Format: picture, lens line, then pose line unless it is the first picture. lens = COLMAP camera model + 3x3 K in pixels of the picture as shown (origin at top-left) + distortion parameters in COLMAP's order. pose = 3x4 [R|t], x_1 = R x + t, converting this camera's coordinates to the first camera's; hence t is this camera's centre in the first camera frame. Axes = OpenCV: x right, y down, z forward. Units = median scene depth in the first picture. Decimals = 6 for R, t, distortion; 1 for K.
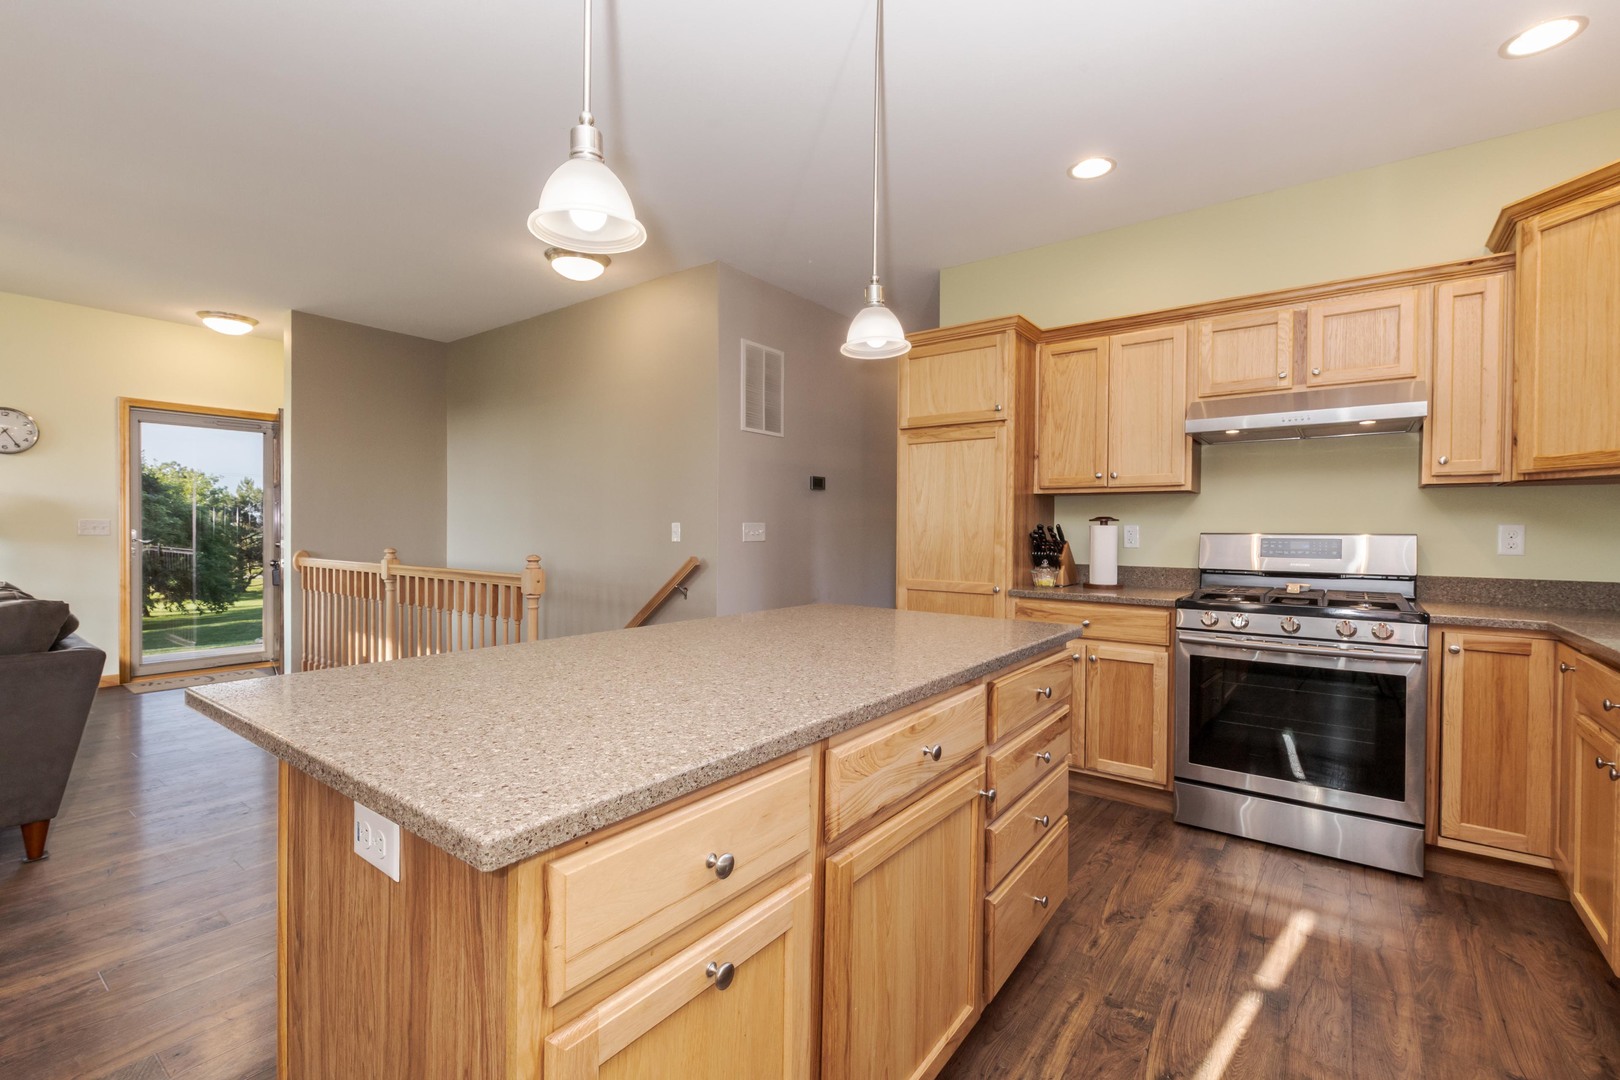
lens RADIAL K [[689.3, 0, 810.0], [0, 689.3, 540.0], [0, 0, 1]] dist [-0.003123, -0.000318]
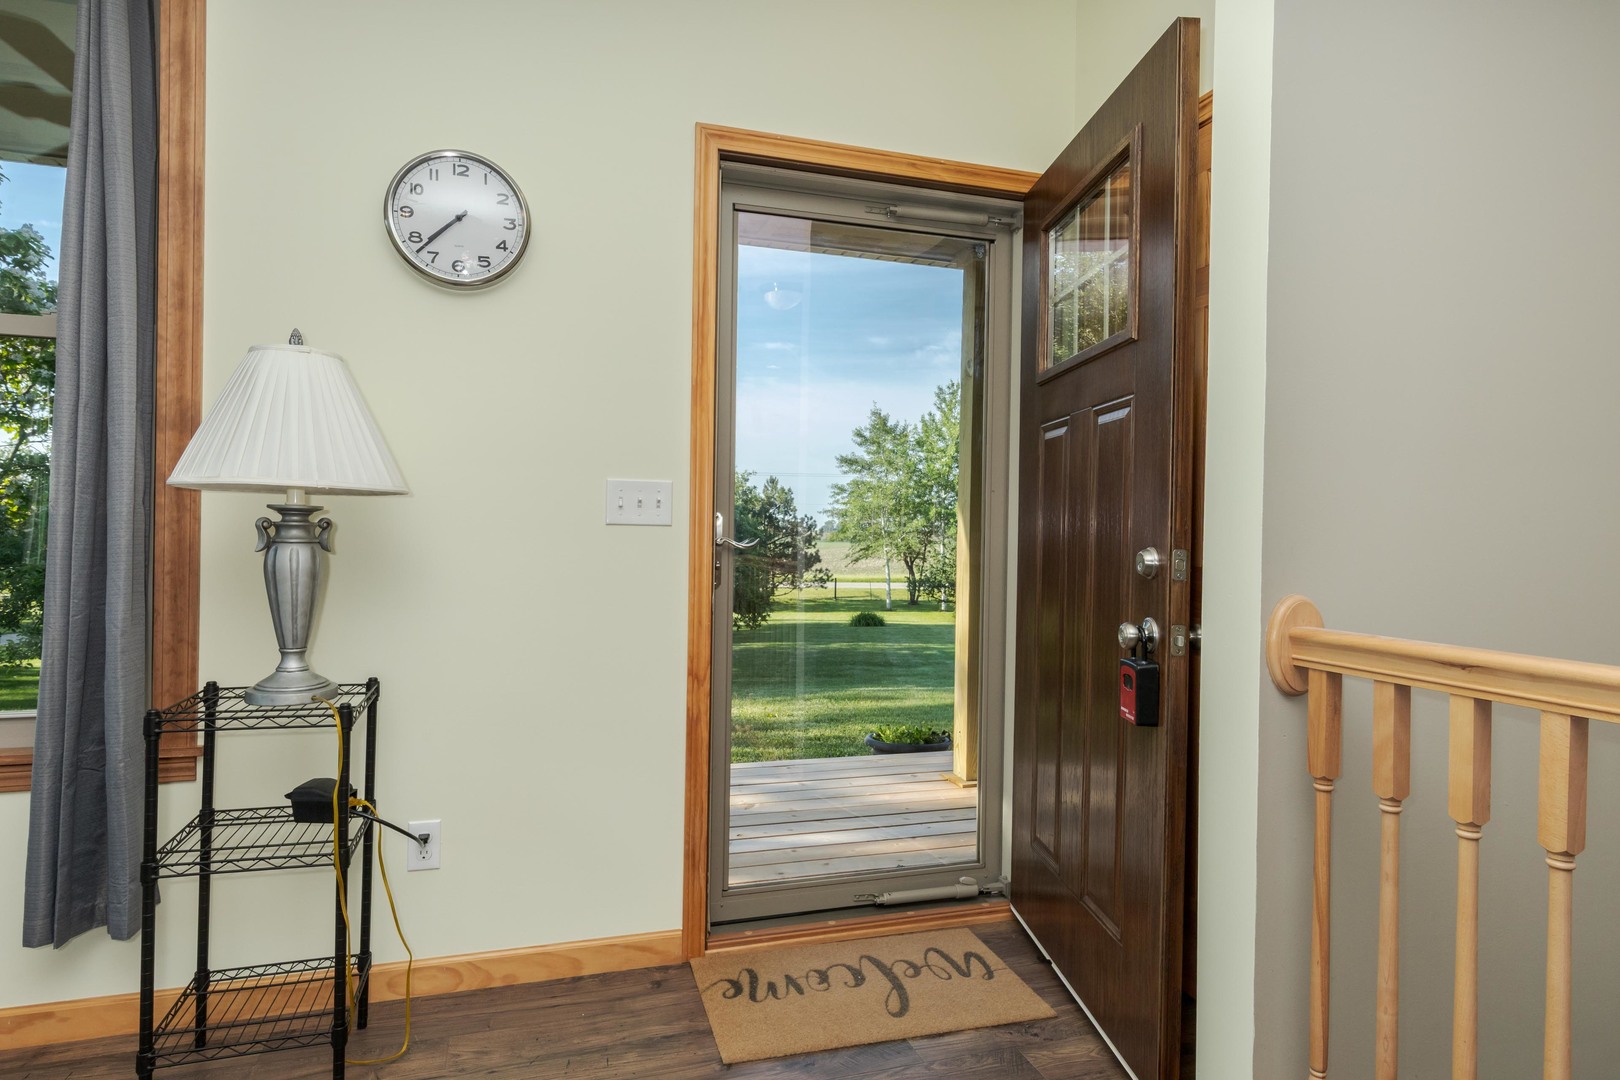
lens RADIAL K [[913.0, 0, 810.0], [0, 913.0, 540.0], [0, 0, 1]] dist [0.003005, -0.000034]
pose [[0.804973, 0.014656, -0.593130, -0.658538], [-0.022999, 0.999714, -0.006510, 0.000441], [0.592866, 0.018882, 0.805080, 0.641019]]
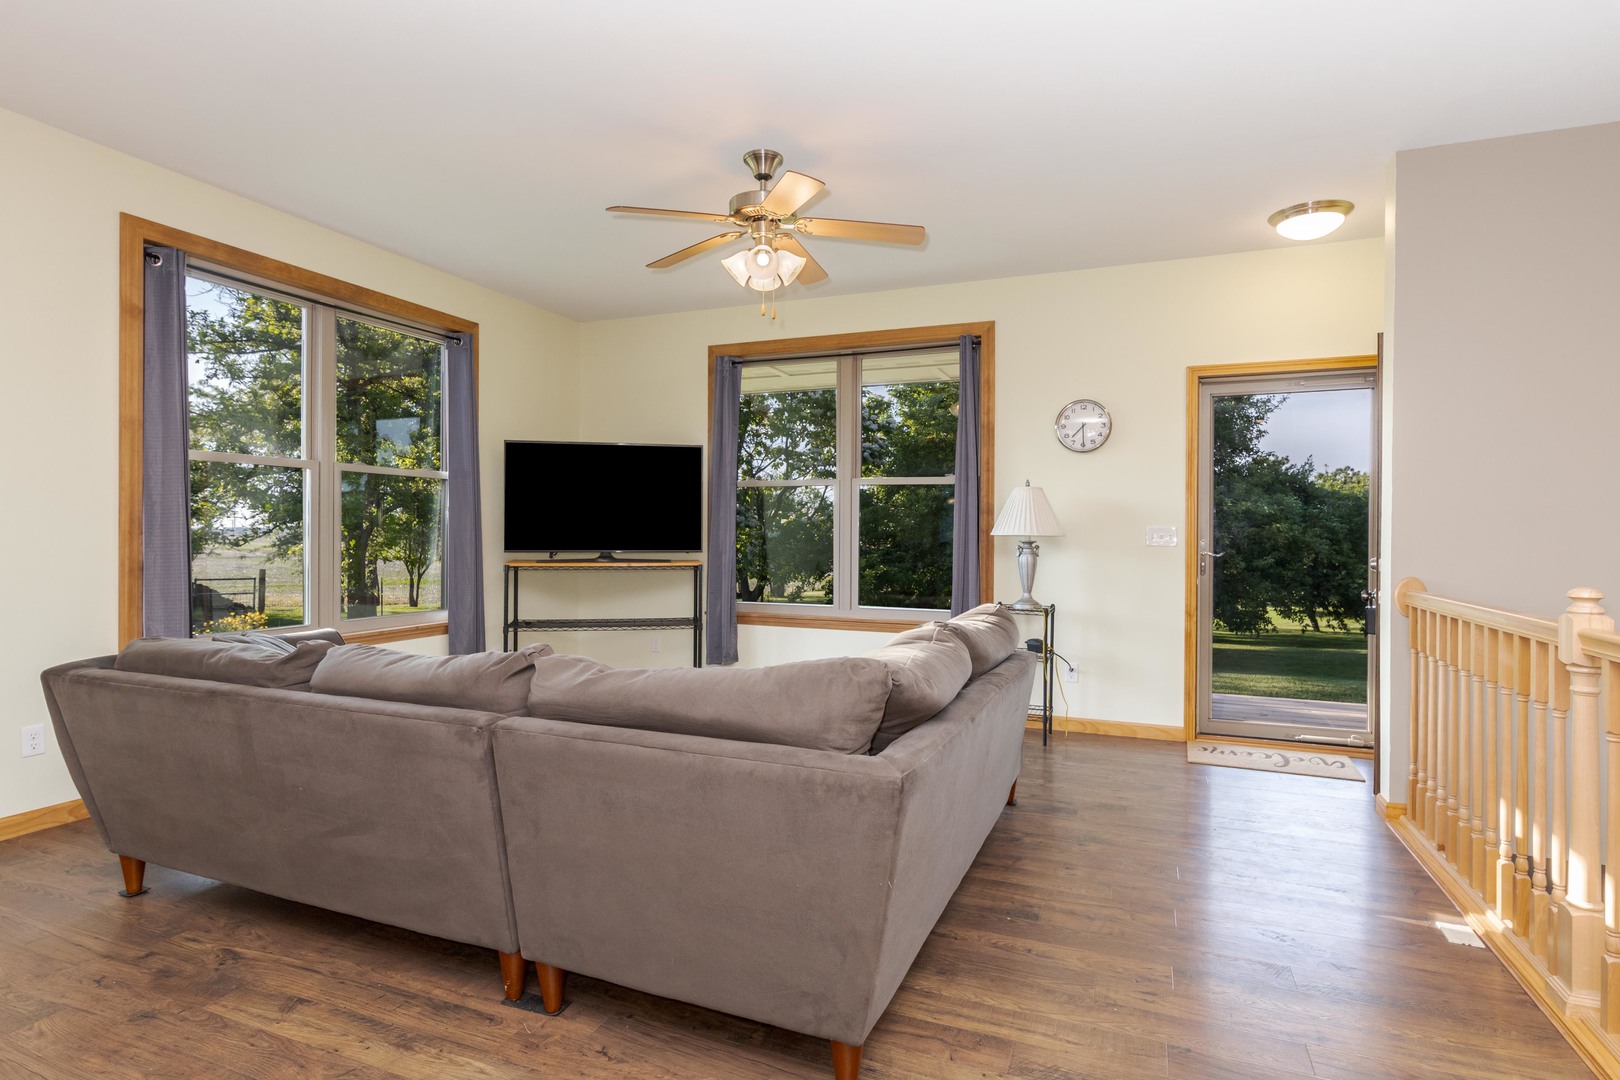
lens RADIAL K [[821.1, 0, 807.4], [0, 821.1, 535.8], [0, 0, 1]] dist [0.000270, -0.000693]
pose [[0.236034, 0.000188, -0.971745, -0.201253], [-0.019525, 0.999799, -0.004549, -0.006817], [0.971549, 0.020047, 0.235990, 0.355222]]
